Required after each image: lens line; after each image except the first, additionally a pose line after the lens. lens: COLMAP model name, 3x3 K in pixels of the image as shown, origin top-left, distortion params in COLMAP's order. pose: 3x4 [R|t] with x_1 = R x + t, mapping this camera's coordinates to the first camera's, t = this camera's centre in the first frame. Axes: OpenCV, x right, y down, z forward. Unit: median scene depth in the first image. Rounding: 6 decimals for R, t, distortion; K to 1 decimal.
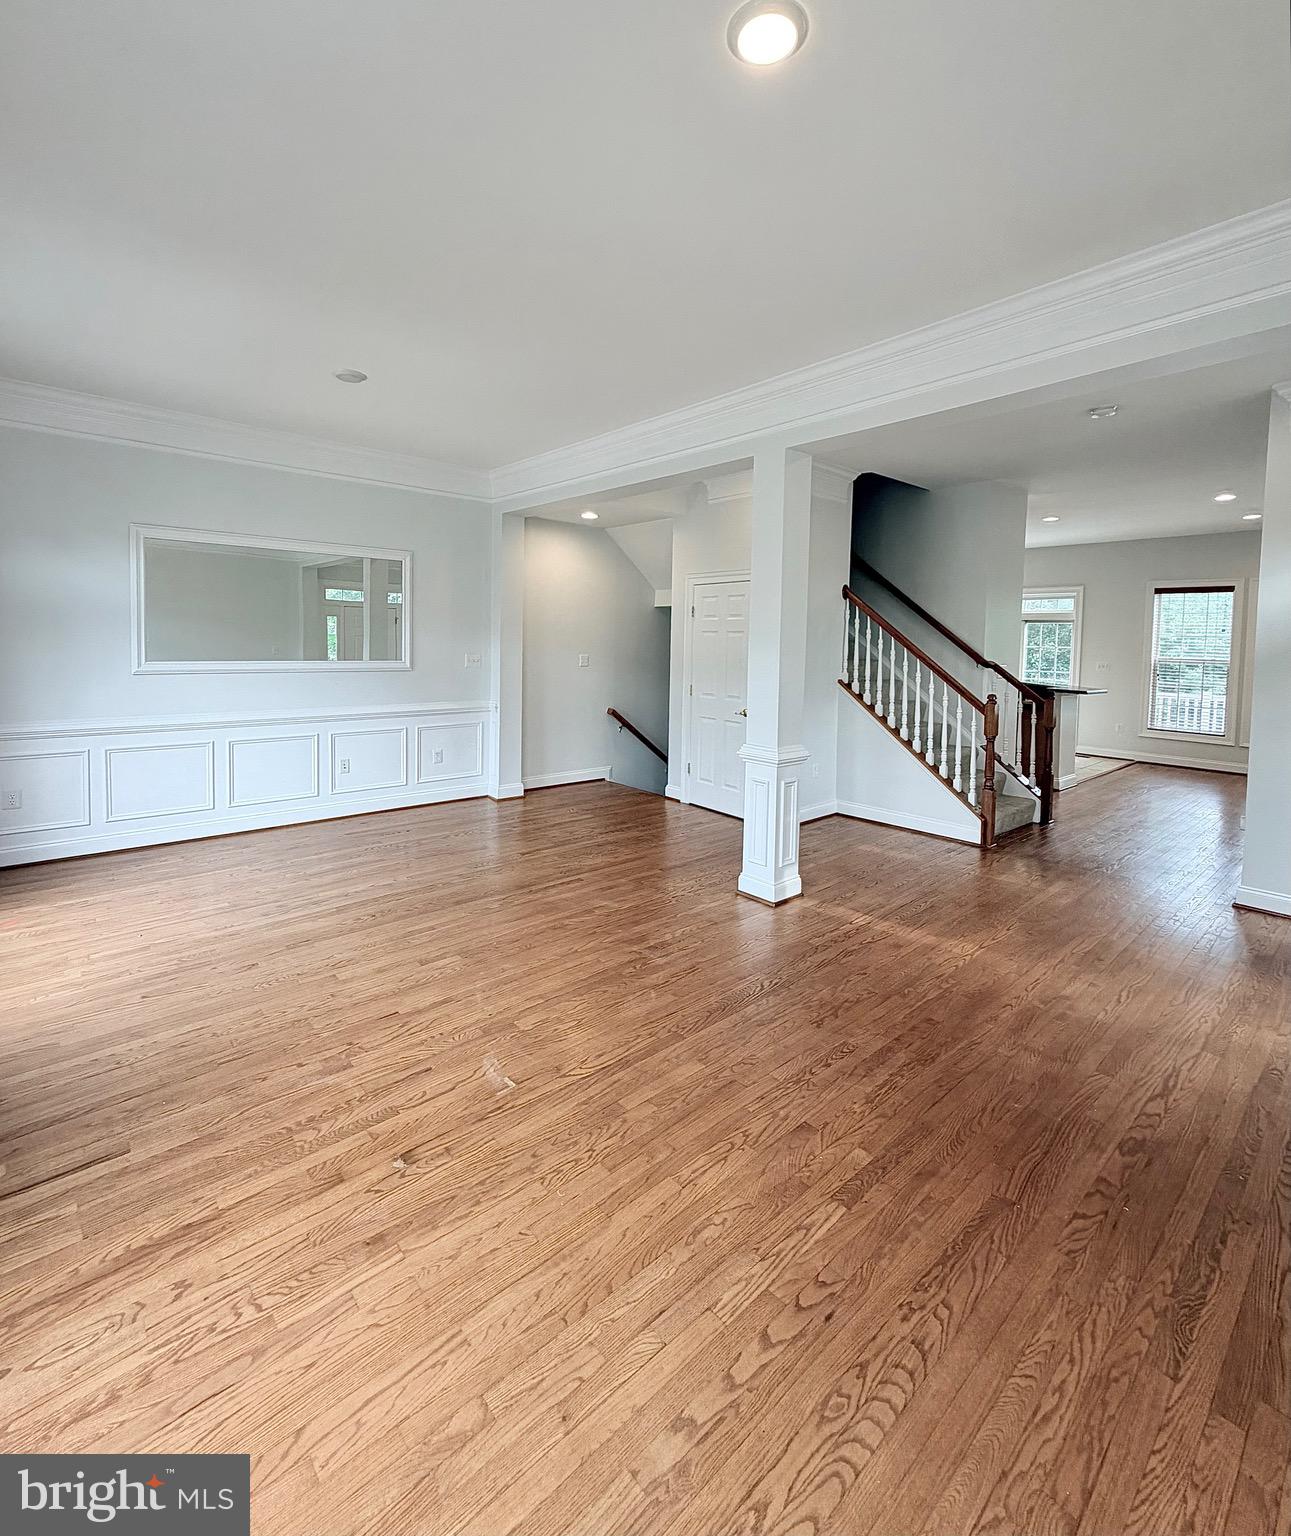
lens RADIAL K [[691.2, 0, 650.8], [0, 691.2, 666.0], [0, 0, 1]] dist [-0.001710, 0.000499]
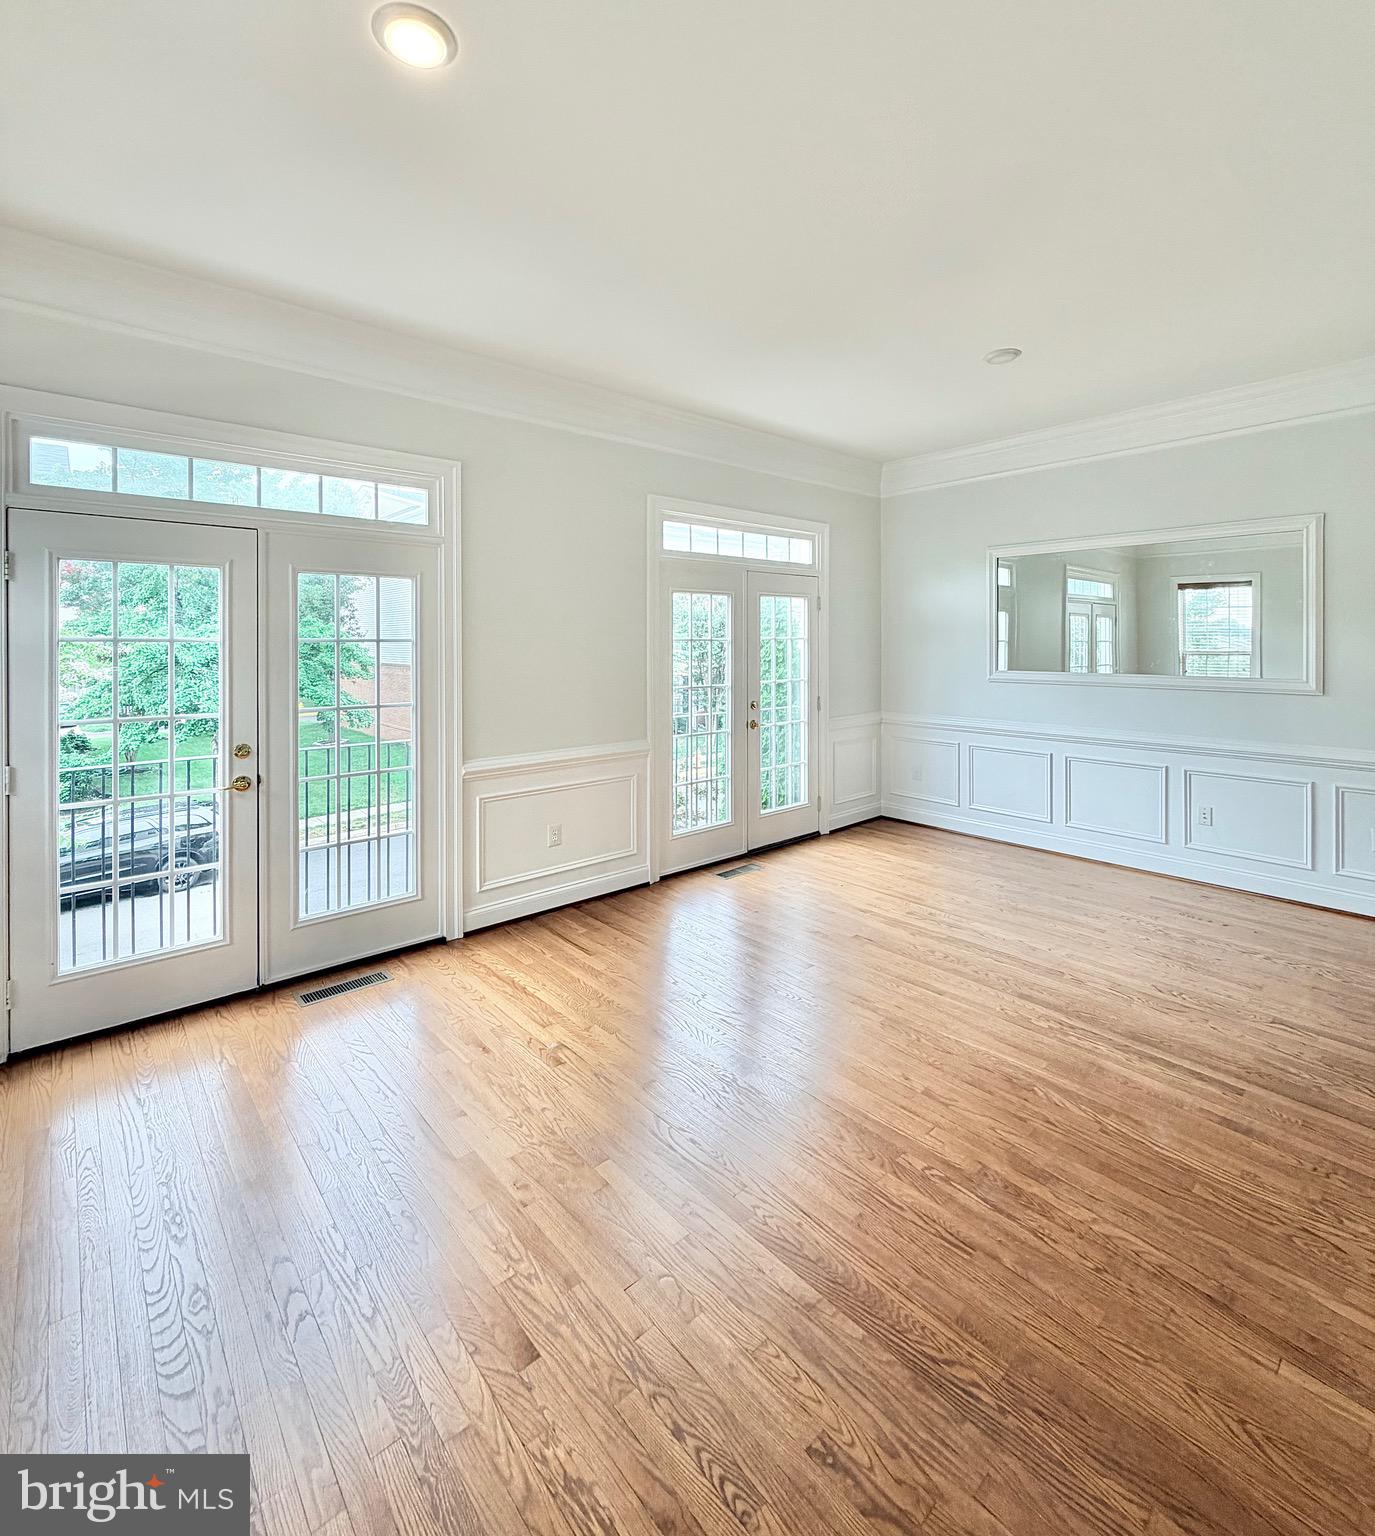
lens RADIAL K [[735.1, 0, 688.5], [0, 735.1, 652.2], [0, 0, 1]] dist [0.004330, -0.002189]
pose [[-0.010995, -0.003995, -0.999932, 0.511764], [-0.033433, 0.999434, -0.003625, -0.016205], [0.999380, 0.033391, -0.011122, 0.612776]]
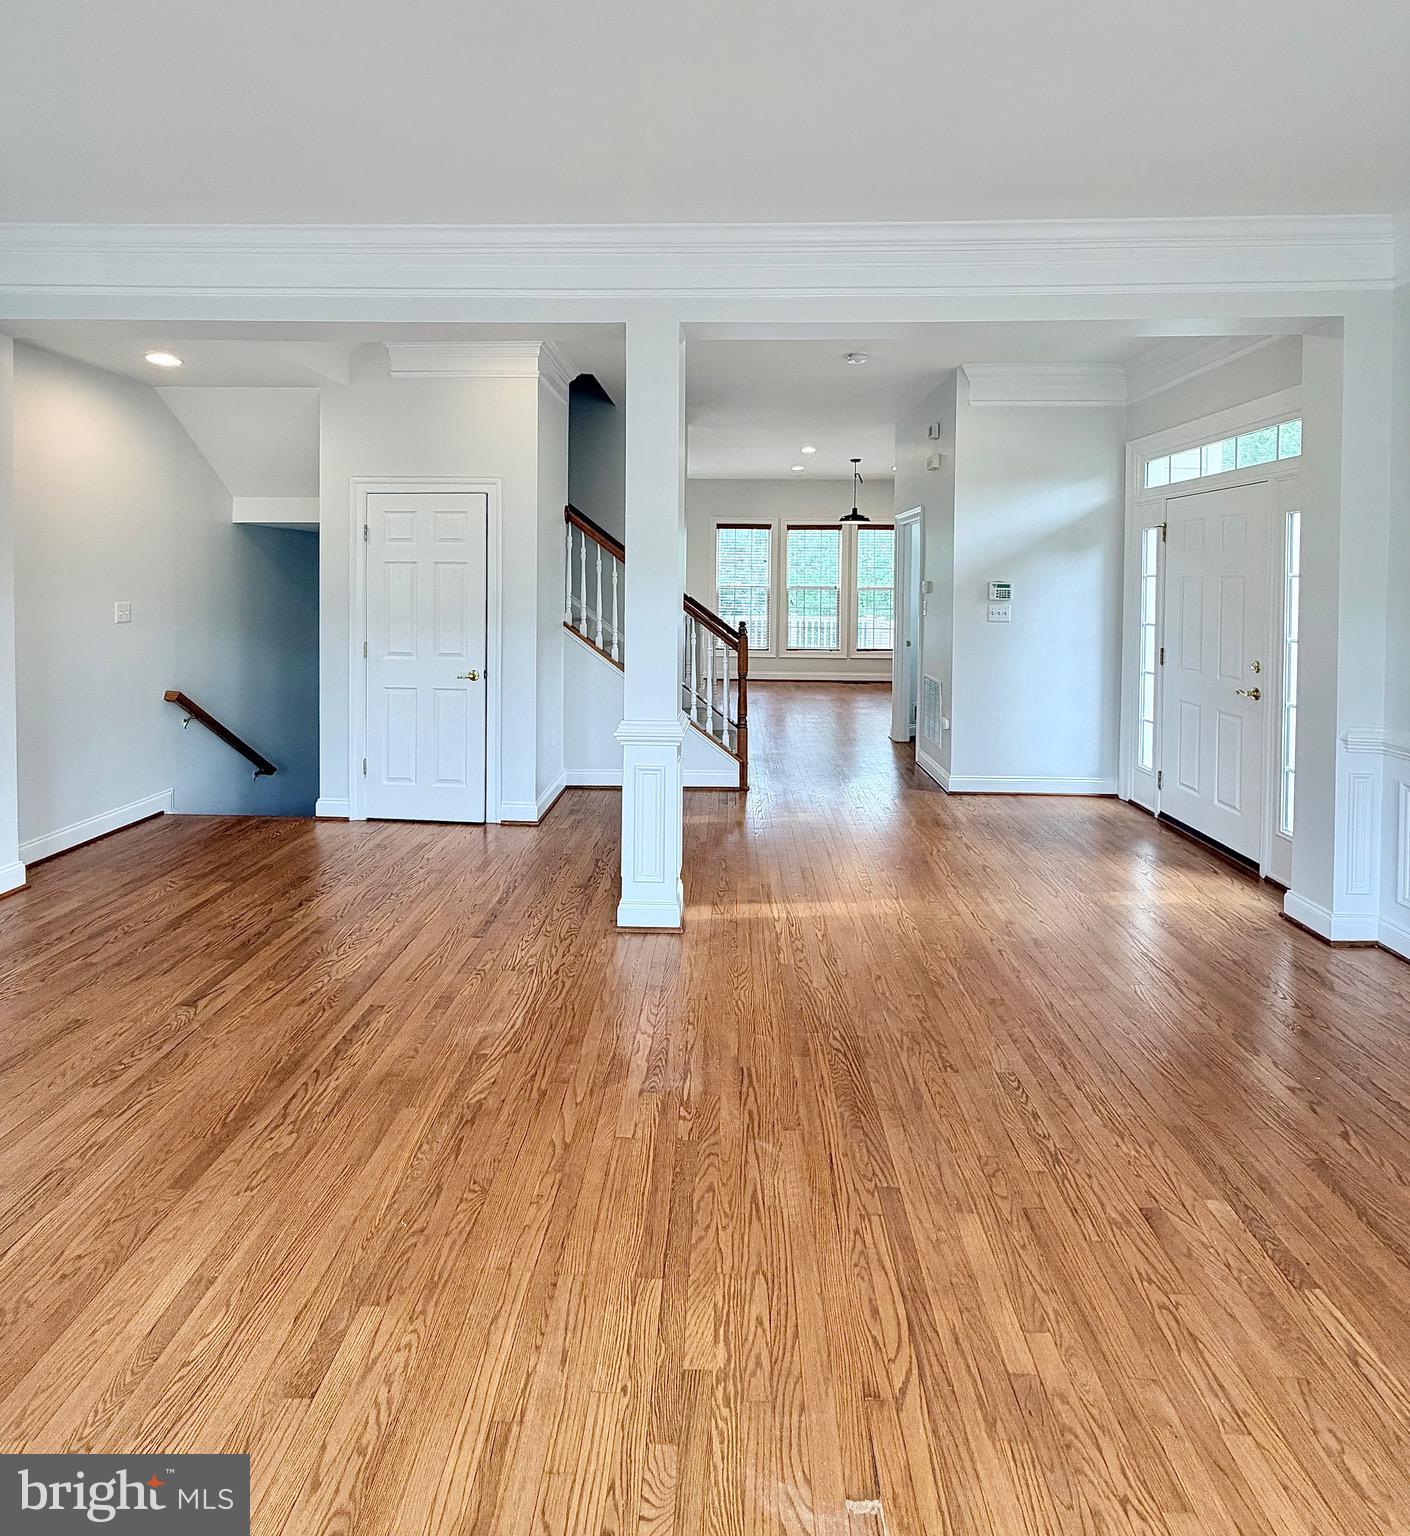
lens RADIAL K [[746.9, 0, 707.6], [0, 746.9, 588.7], [0, 0, 1]] dist [-0.002316, 0.000704]
pose [[0.690666, -0.024167, 0.722770, -0.372607], [0.032994, 0.999454, 0.001891, -0.023062], [-0.722421, 0.022541, 0.691086, 0.411862]]
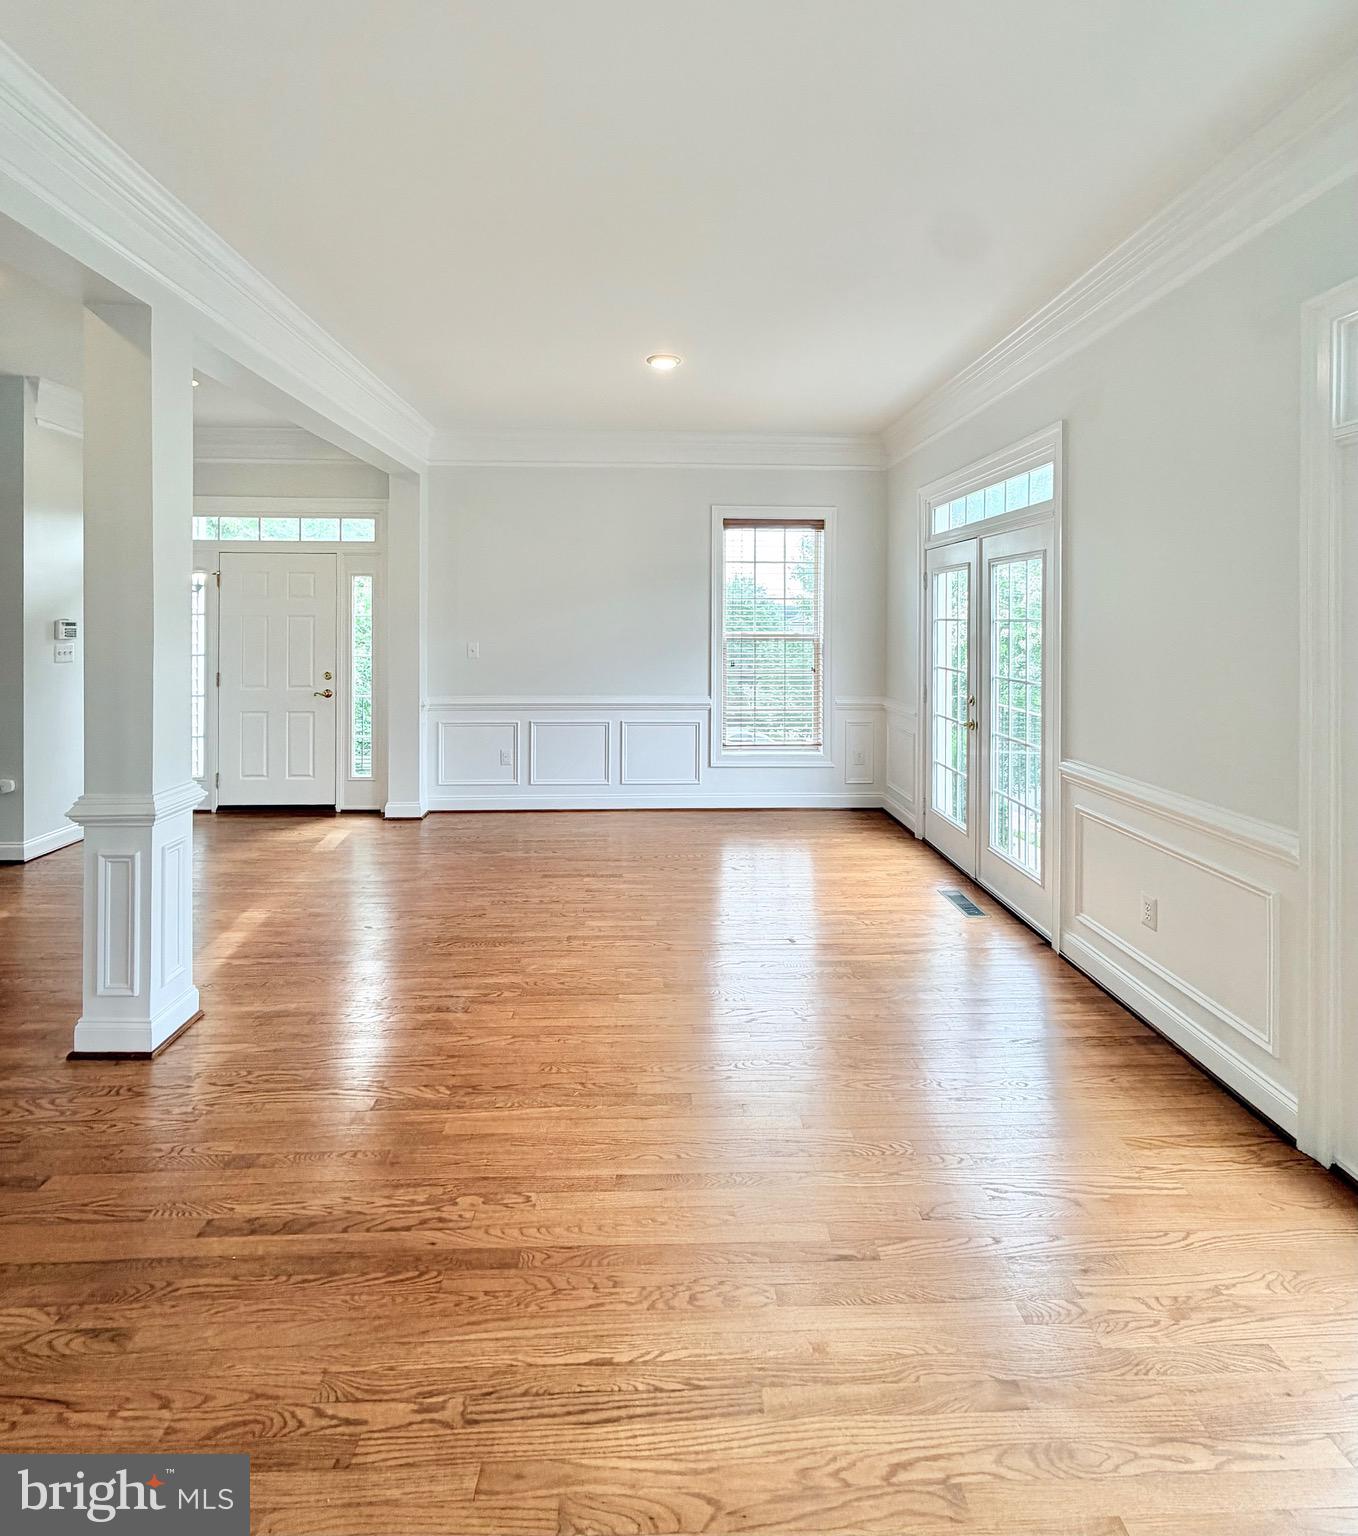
lens RADIAL K [[726.4, 0, 674.9], [0, 726.4, 621.3], [0, 0, 1]] dist [-0.001448, 0.001689]
pose [[-0.767551, -0.024446, 0.640522, -0.612635], [0.003569, 0.999094, 0.042407, -0.060729], [-0.640978, 0.034835, -0.766768, 1.224769]]
